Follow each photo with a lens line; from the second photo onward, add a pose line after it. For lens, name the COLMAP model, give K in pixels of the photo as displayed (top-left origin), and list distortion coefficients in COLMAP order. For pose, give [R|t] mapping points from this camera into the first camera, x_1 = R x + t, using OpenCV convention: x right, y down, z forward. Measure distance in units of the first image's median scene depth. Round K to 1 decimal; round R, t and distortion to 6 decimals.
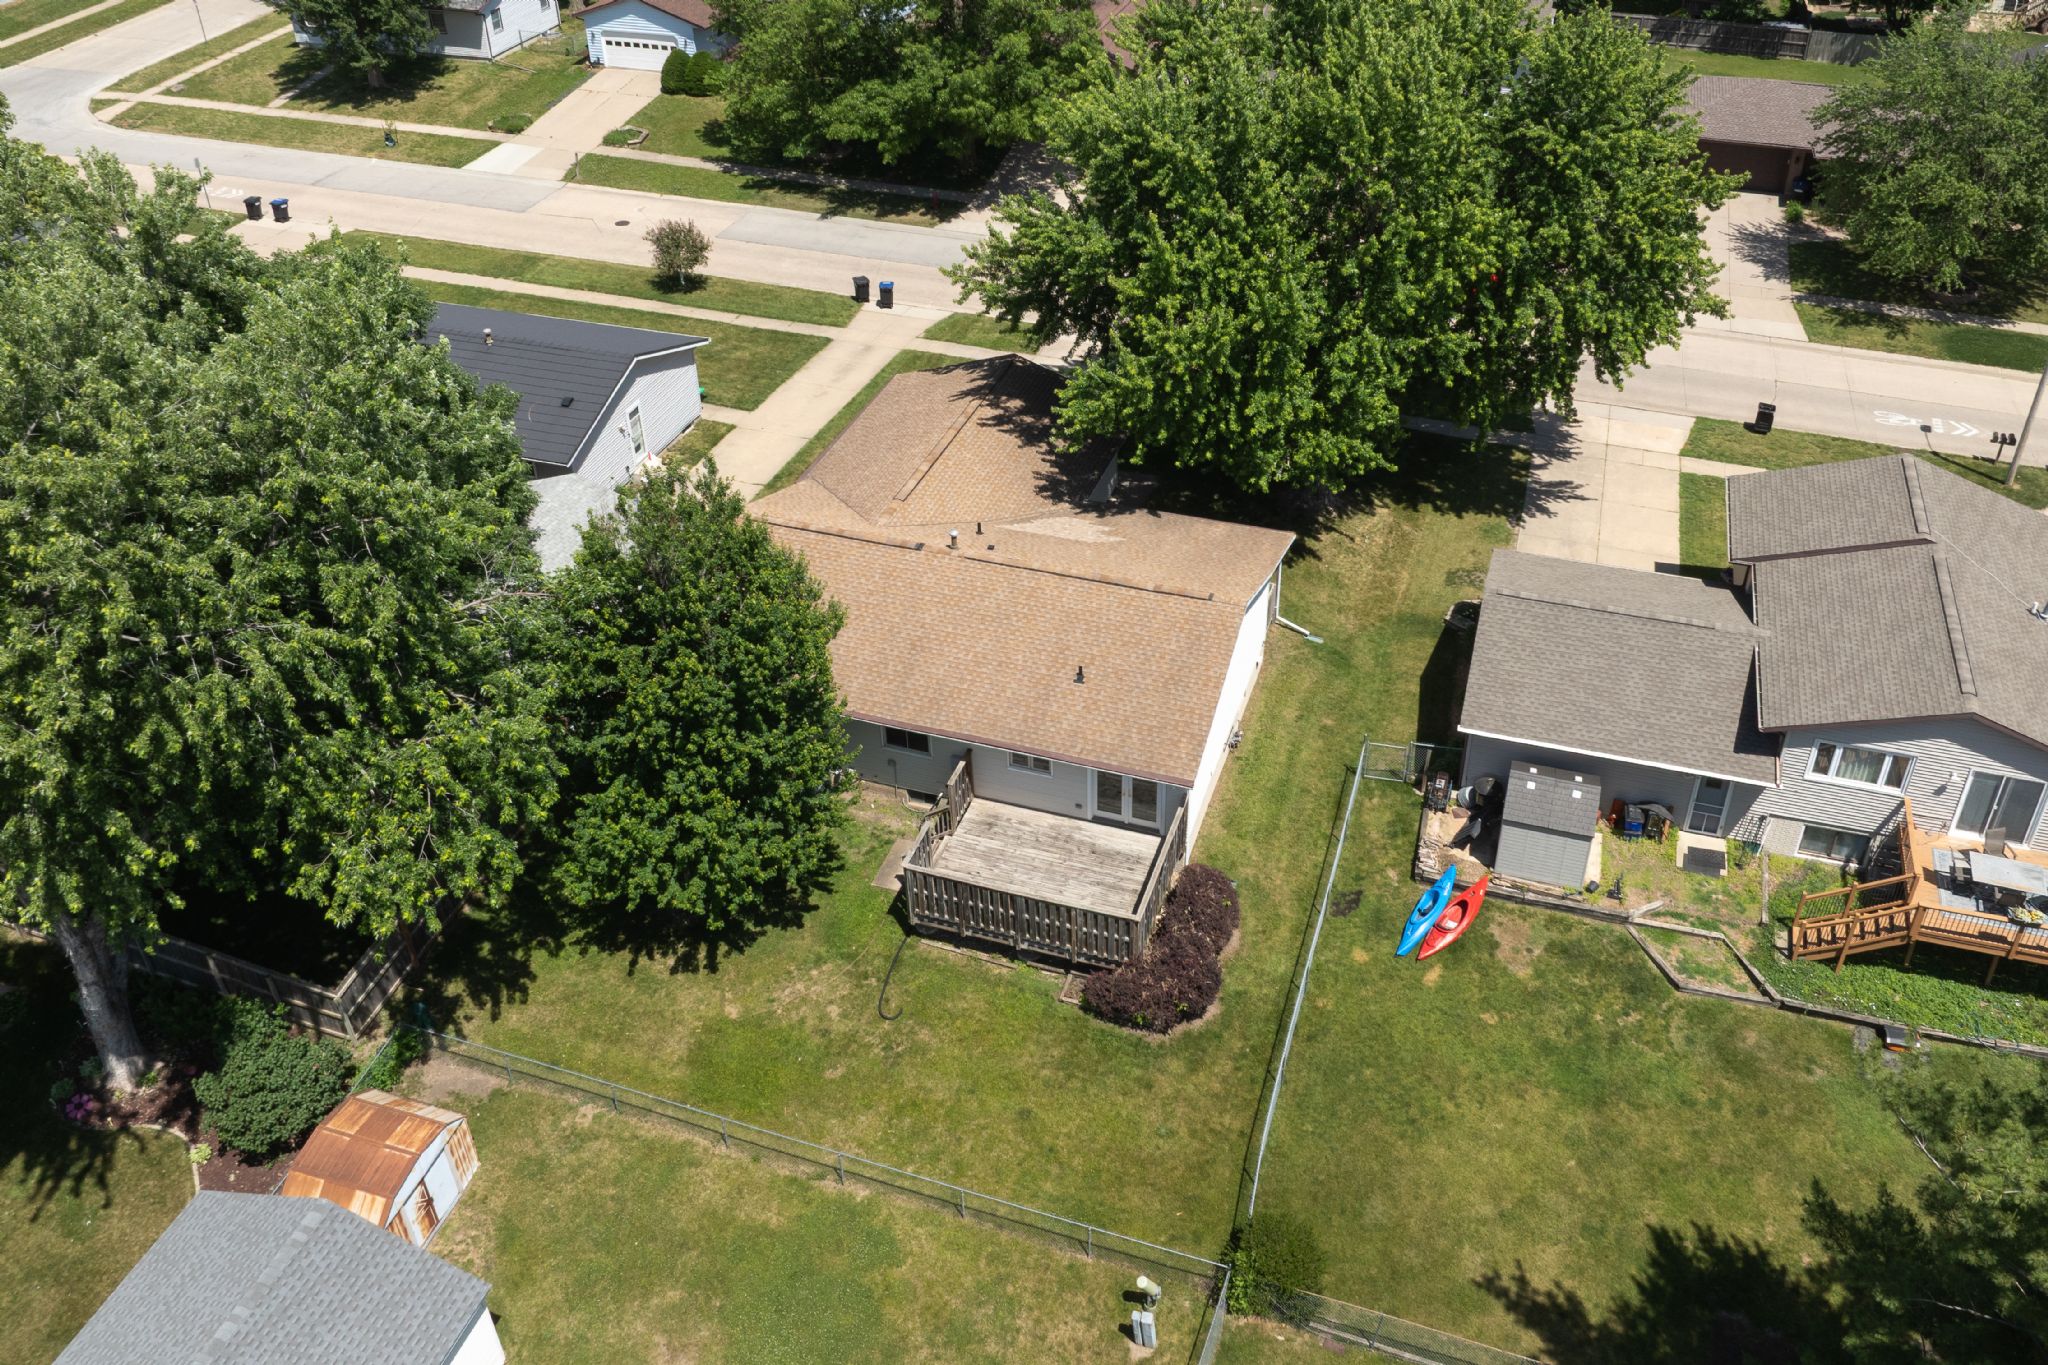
lens RADIAL K [[1477.5, 0, 1097.1], [0, 1477.5, 680.3], [0, 0, 1]] dist [0.045572, -0.000884]
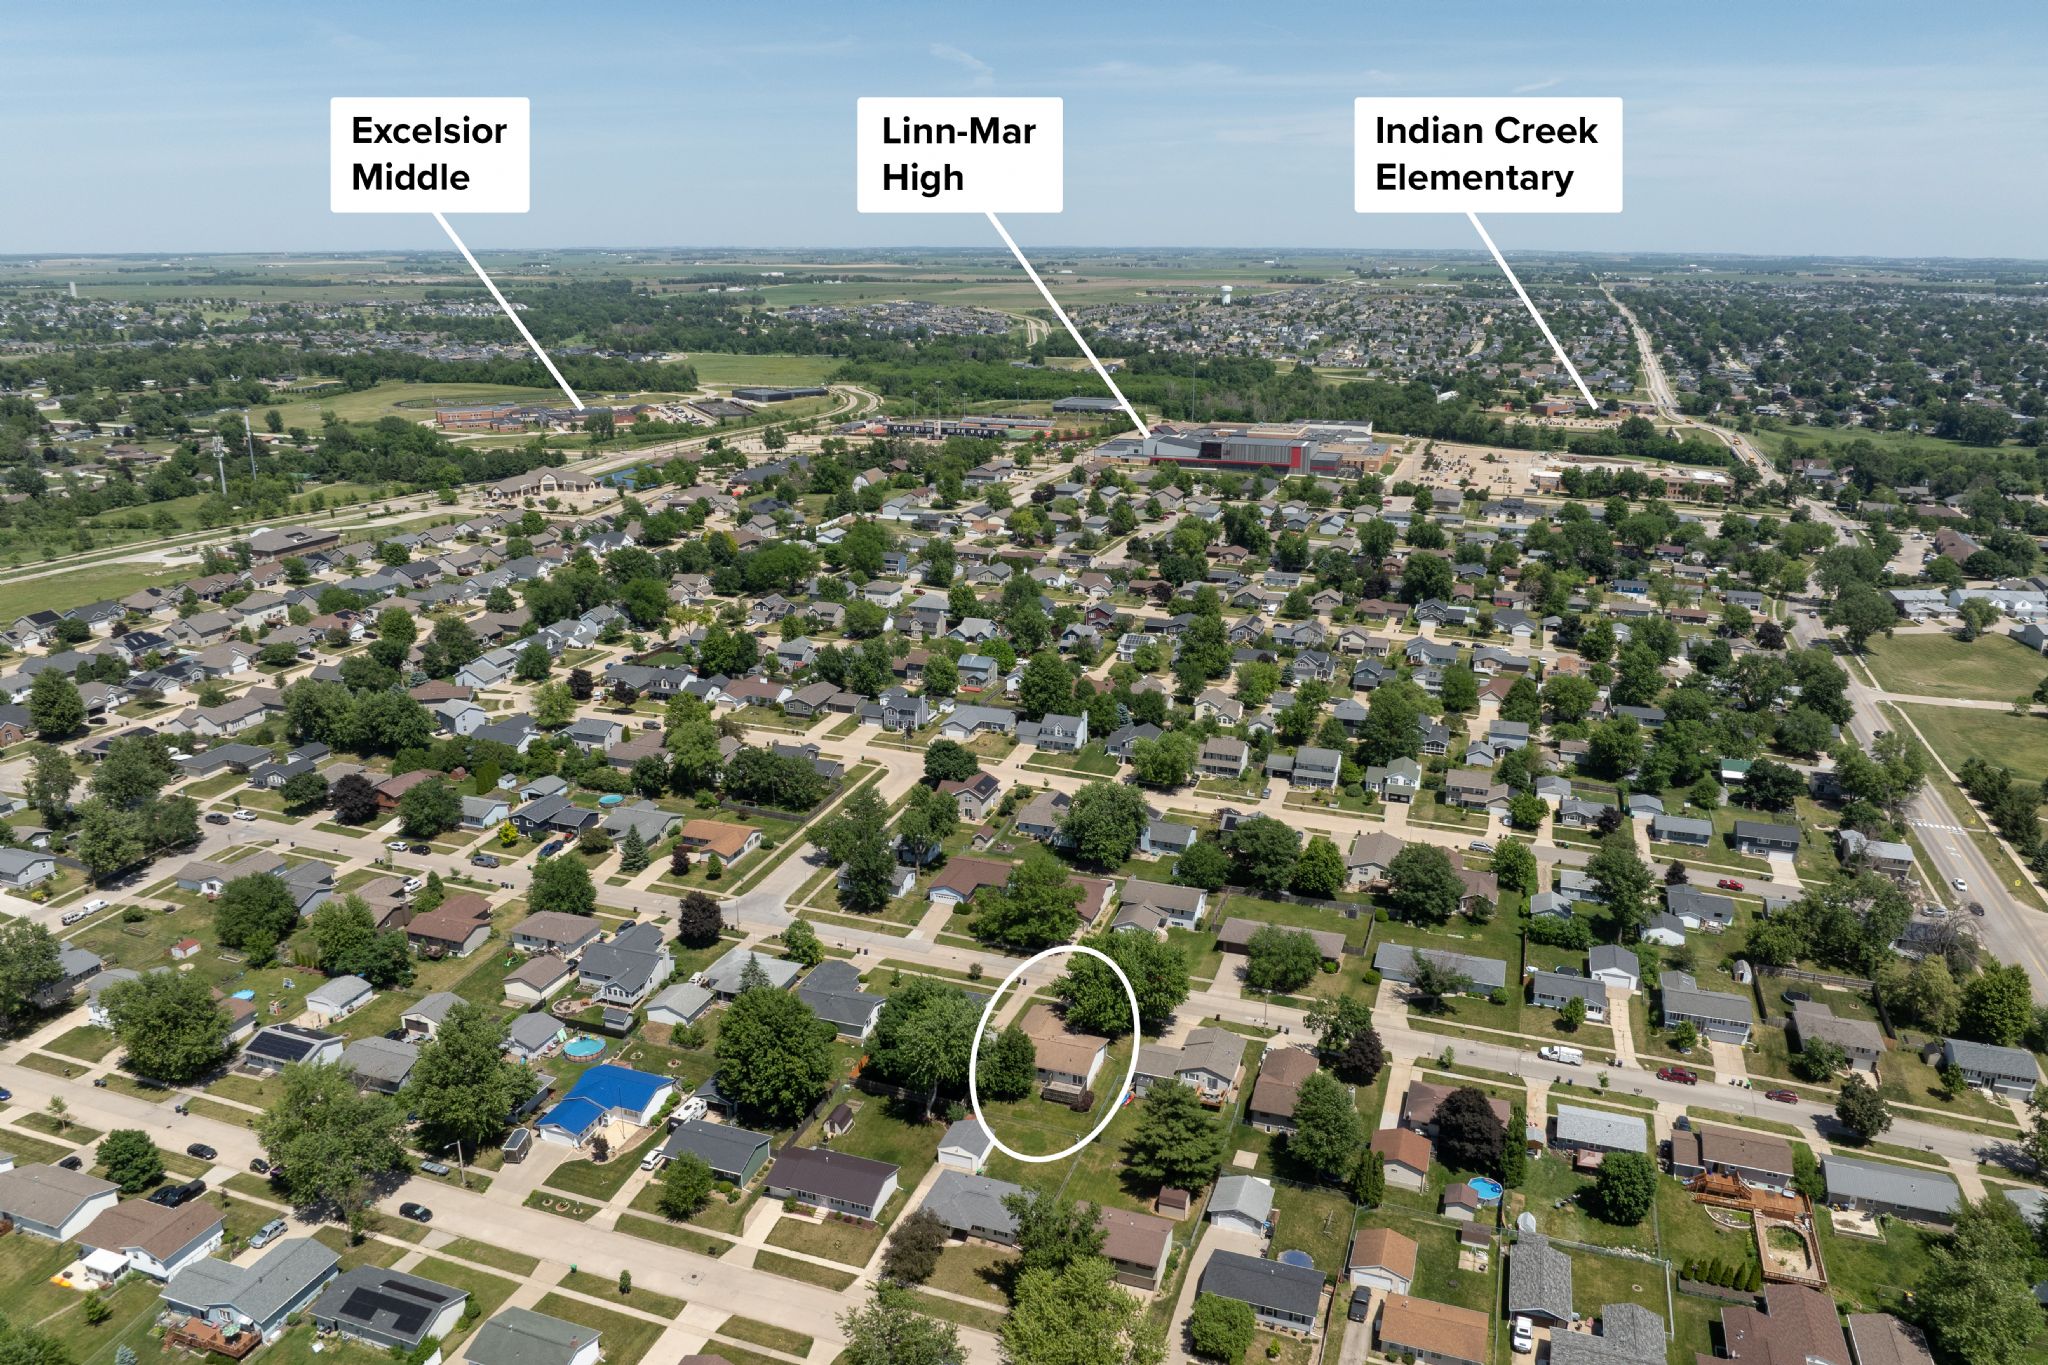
lens RADIAL K [[1607.9, 0, 1018.0], [0, 1607.9, 725.3], [0, 0, 1]] dist [-0.034796, -0.006844]
pose [[0.999159, 0.017337, -0.037158, -0.007010], [-0.027666, 0.953891, -0.298876, 0.719569], [0.030263, 0.299652, 0.953568, -6.237643]]
